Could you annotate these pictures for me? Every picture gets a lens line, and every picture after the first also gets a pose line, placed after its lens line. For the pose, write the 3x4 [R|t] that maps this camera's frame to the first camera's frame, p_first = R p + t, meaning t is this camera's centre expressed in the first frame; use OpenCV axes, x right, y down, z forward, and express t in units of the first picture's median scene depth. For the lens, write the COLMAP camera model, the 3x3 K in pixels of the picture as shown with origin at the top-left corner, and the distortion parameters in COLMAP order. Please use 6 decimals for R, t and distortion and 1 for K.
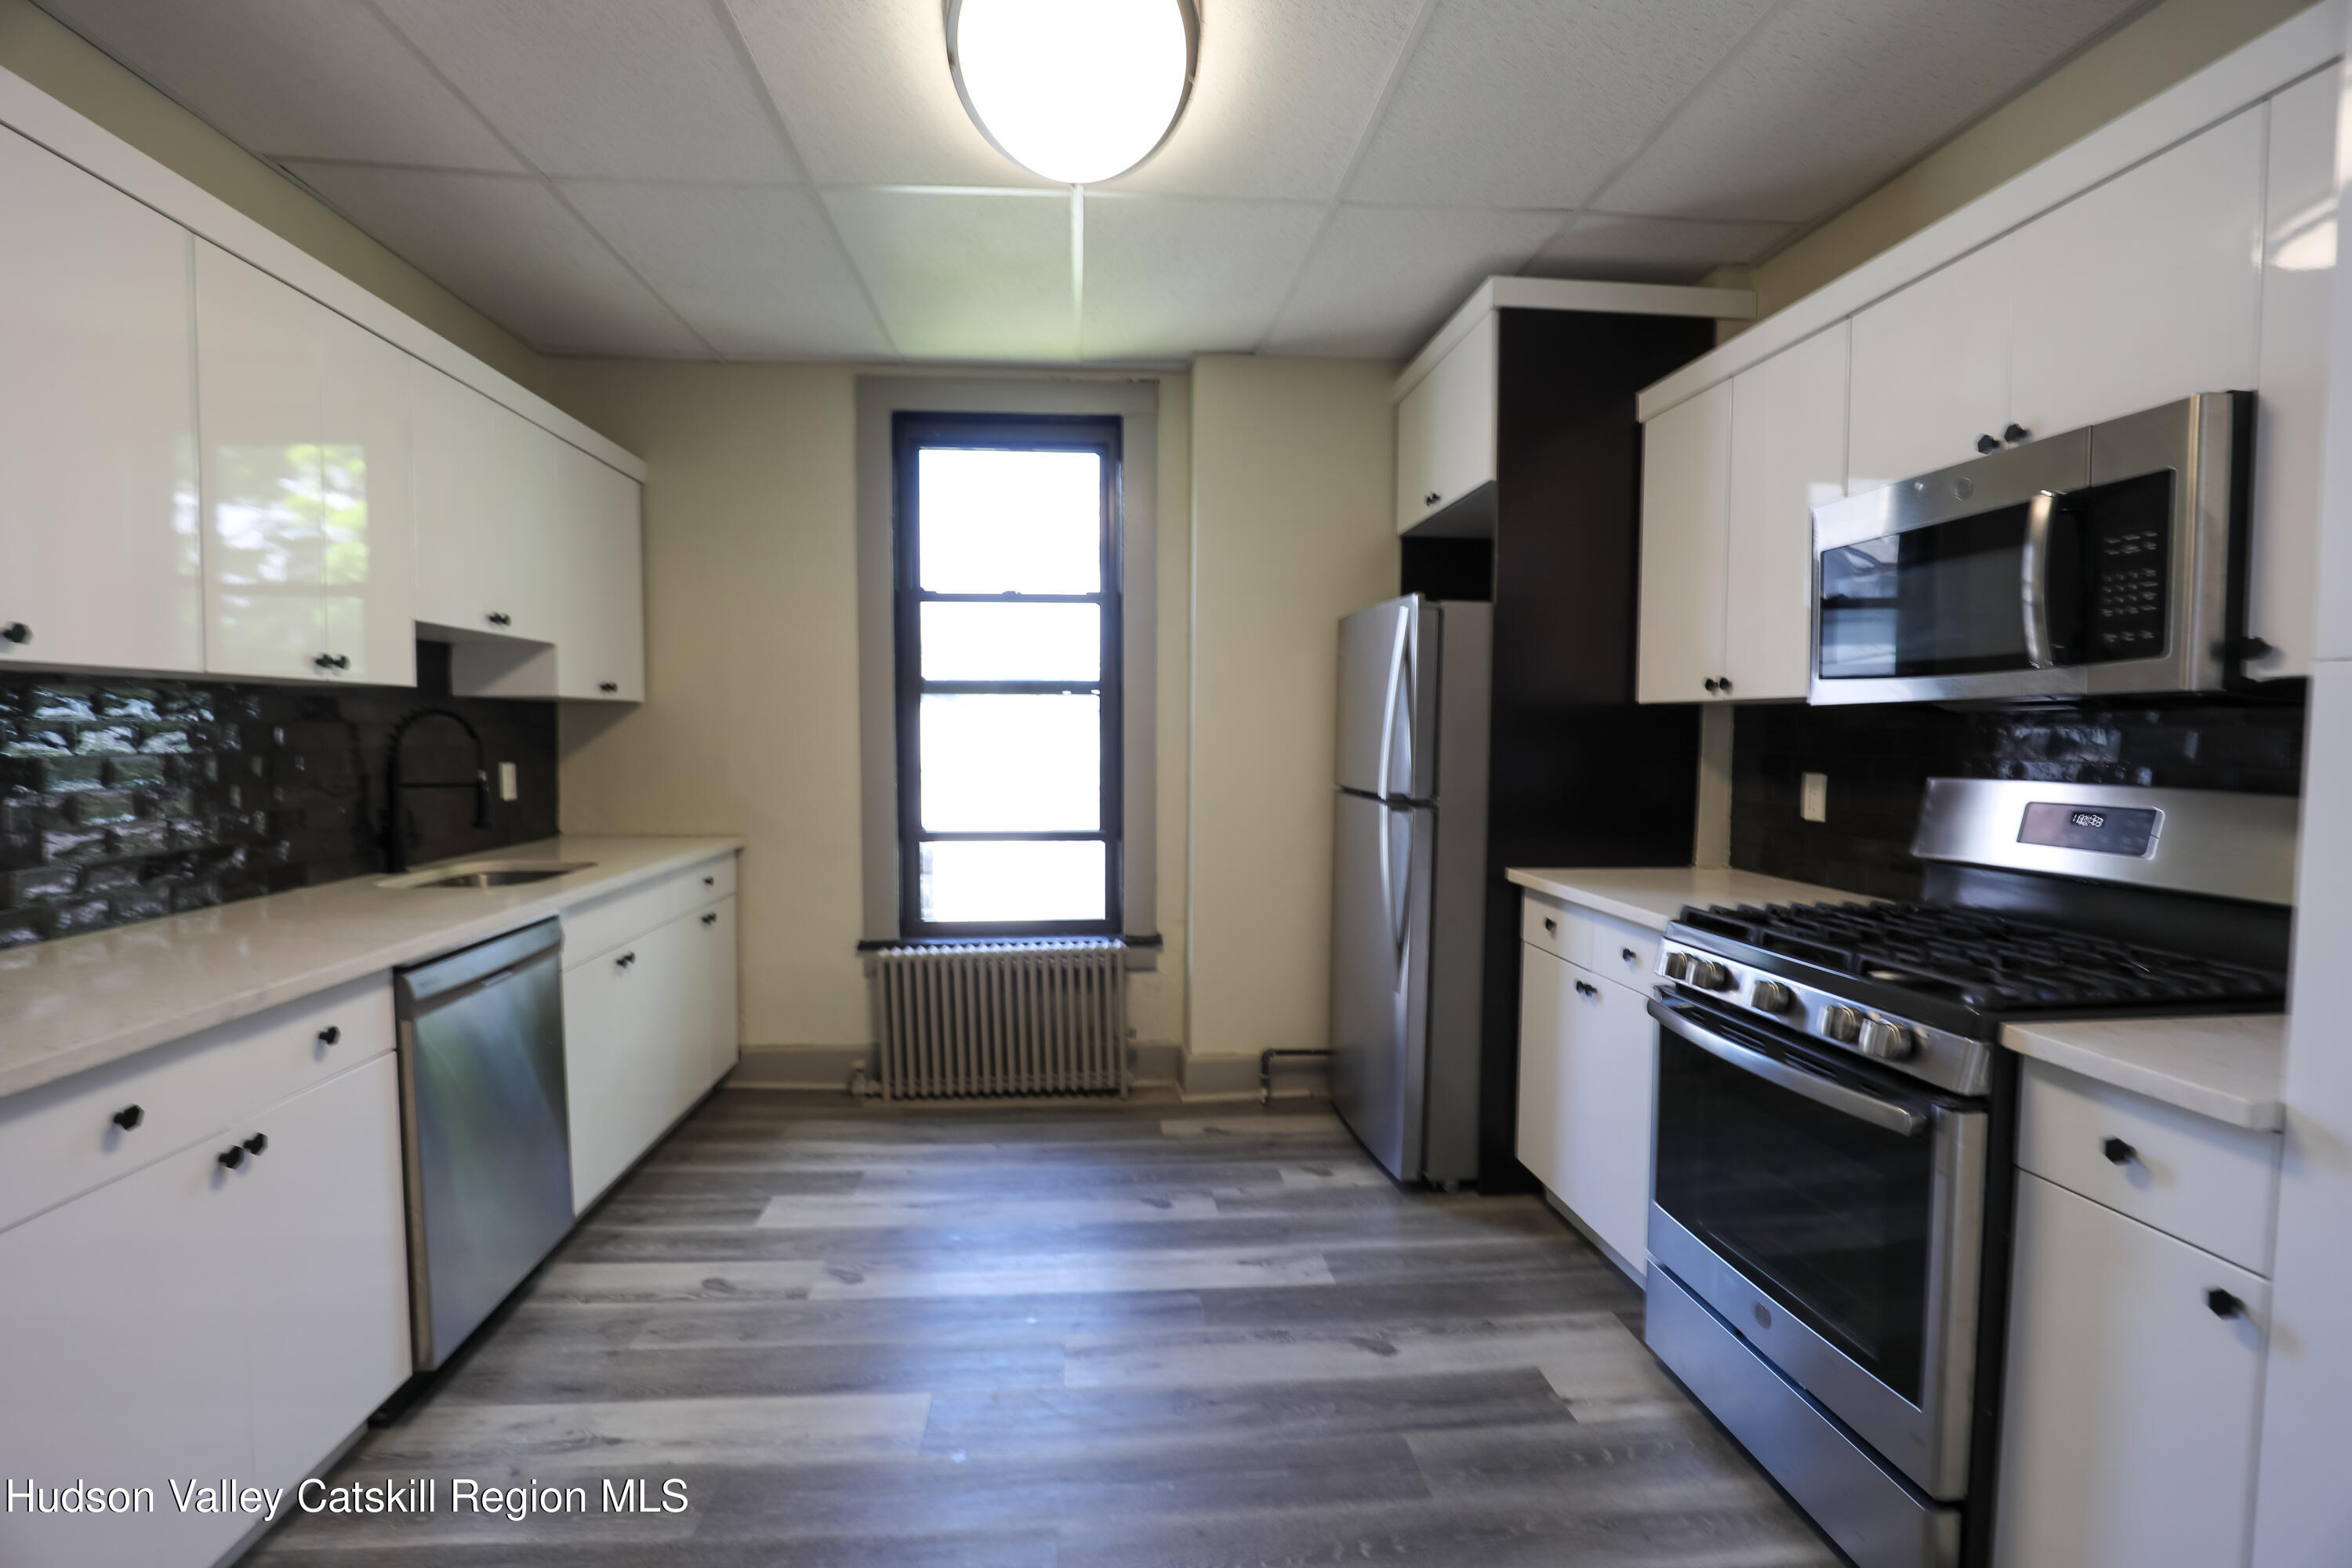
lens RADIAL K [[1075.9, 0, 1159.6], [0, 1075.9, 793.8], [0, 0, 1]] dist [-0.031346, -0.001620]
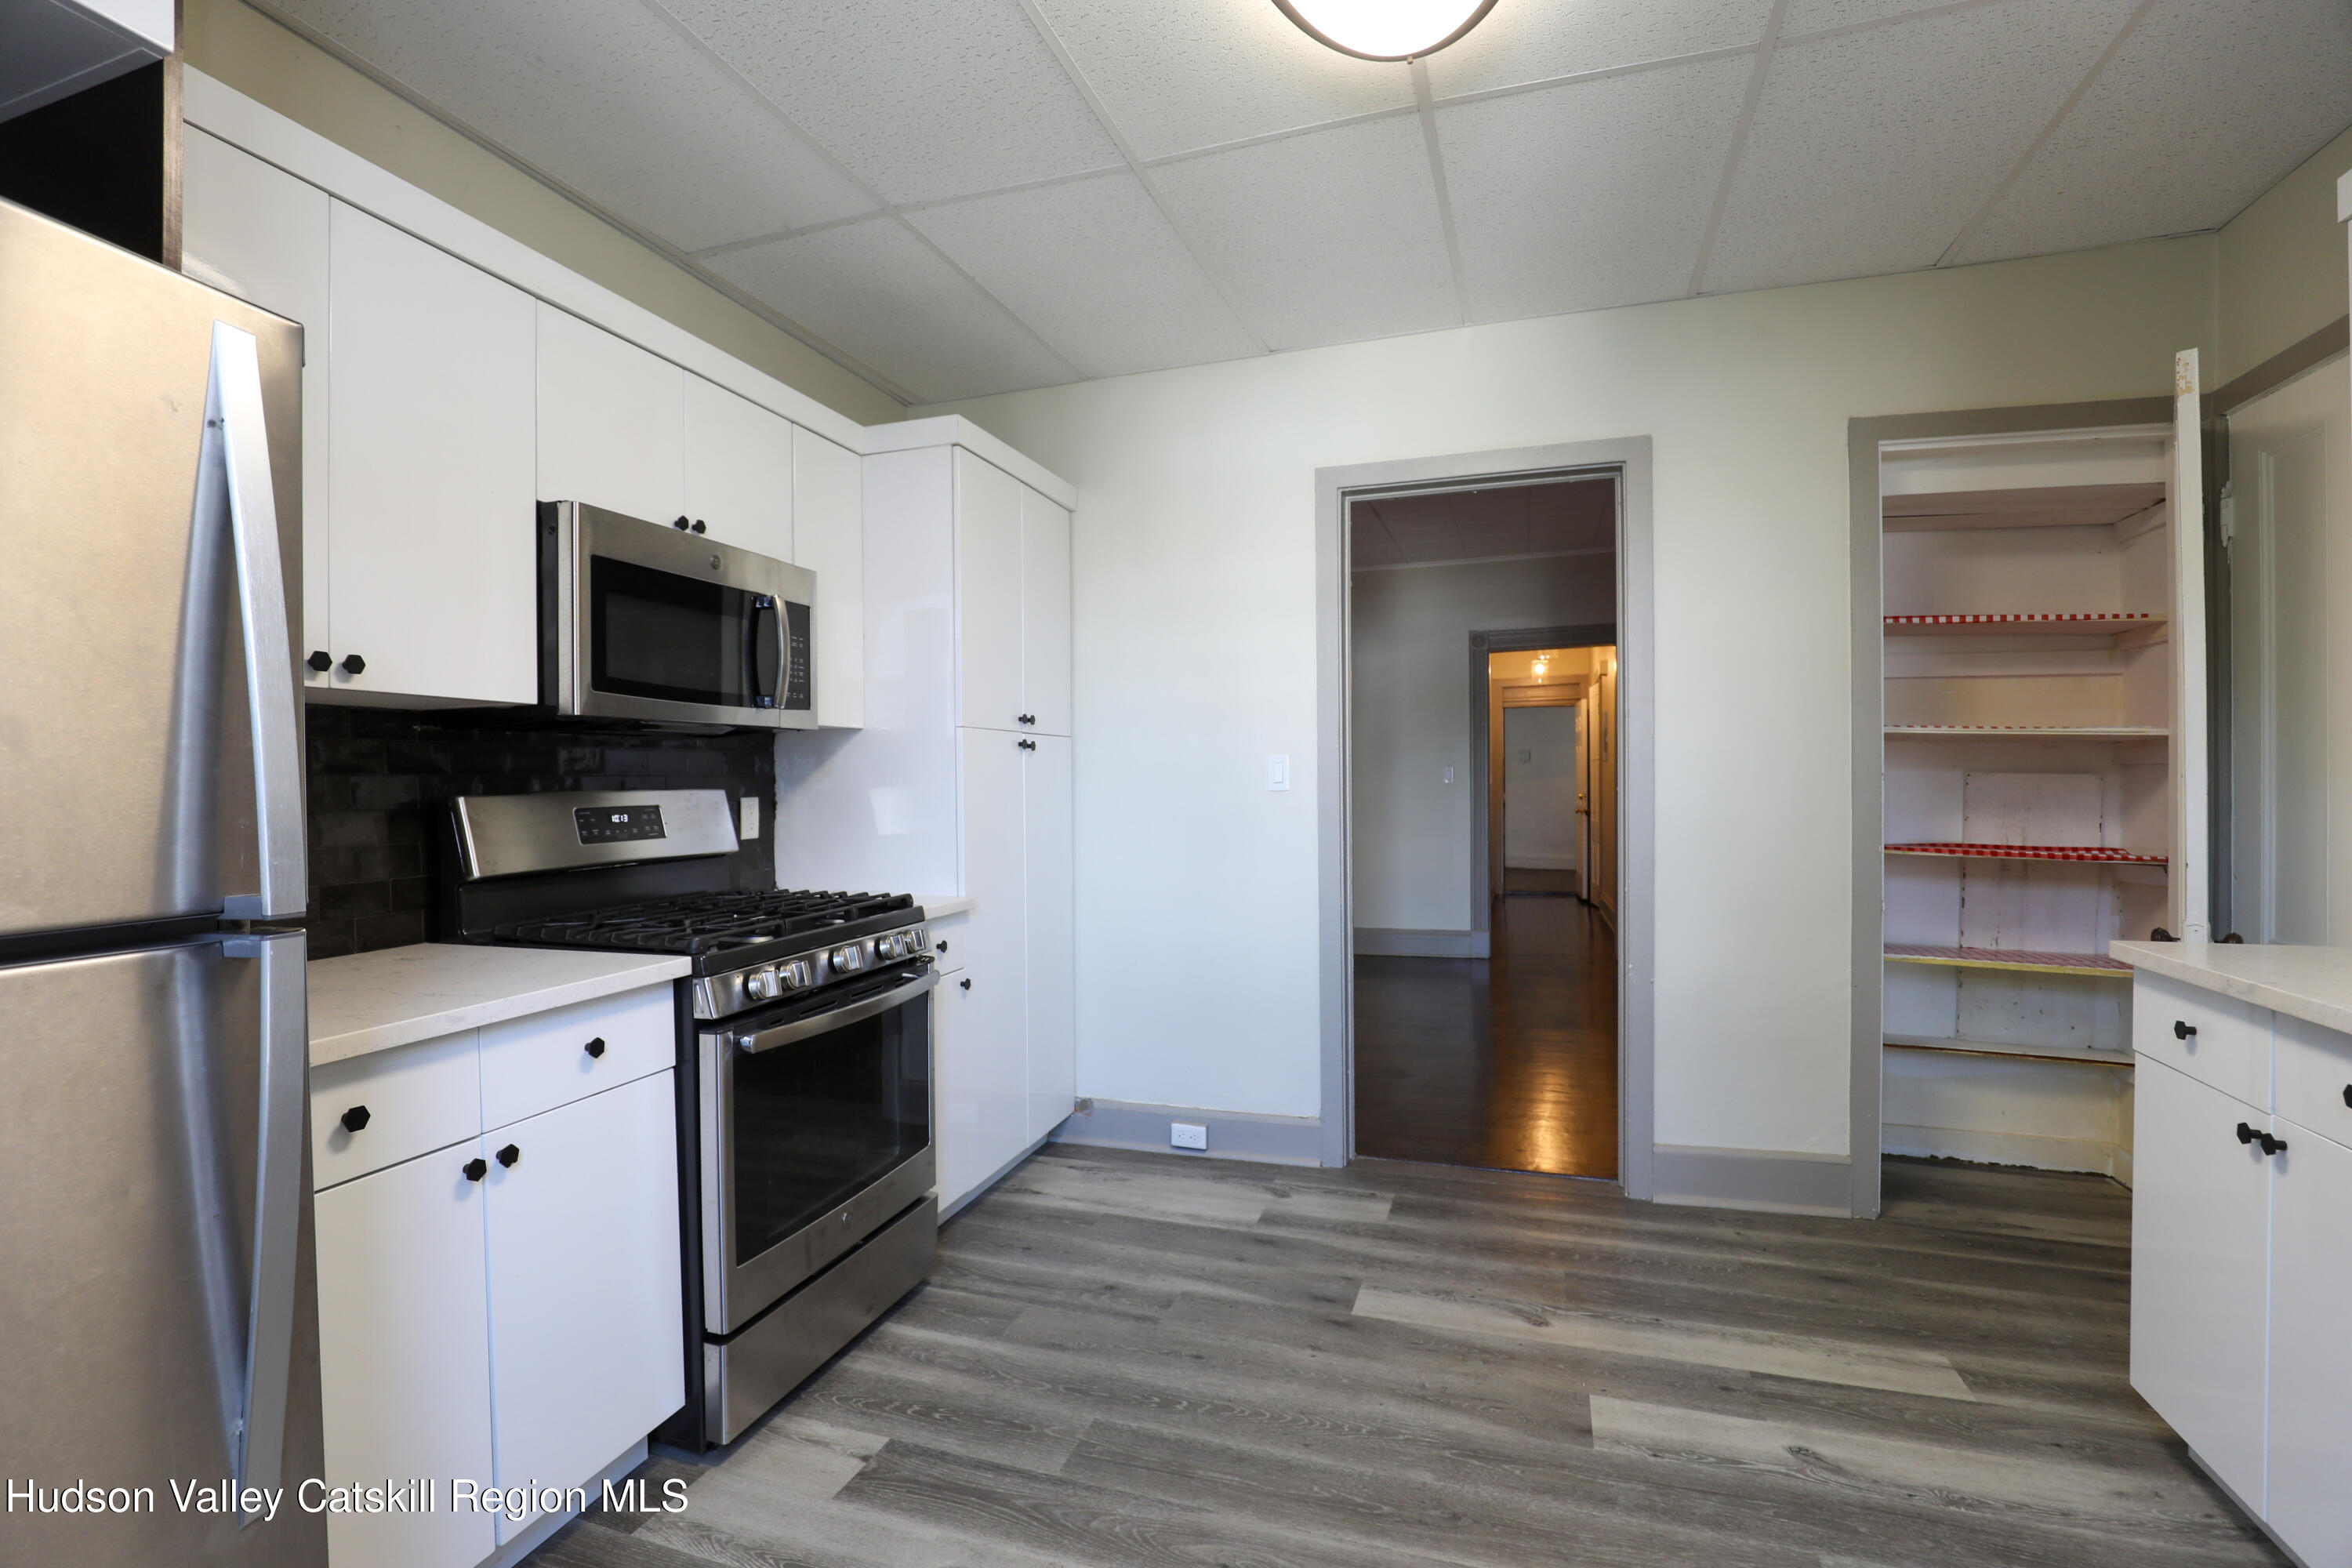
lens RADIAL K [[1075.9, 0, 1157.4], [0, 1075.9, 781.5], [0, 0, 1]] dist [-0.031346, -0.001620]
pose [[-0.919250, 0.004347, 0.393649, -0.268275], [0.029055, 0.997961, 0.056829, -0.080219], [-0.392600, 0.063678, -0.917502, 2.094034]]
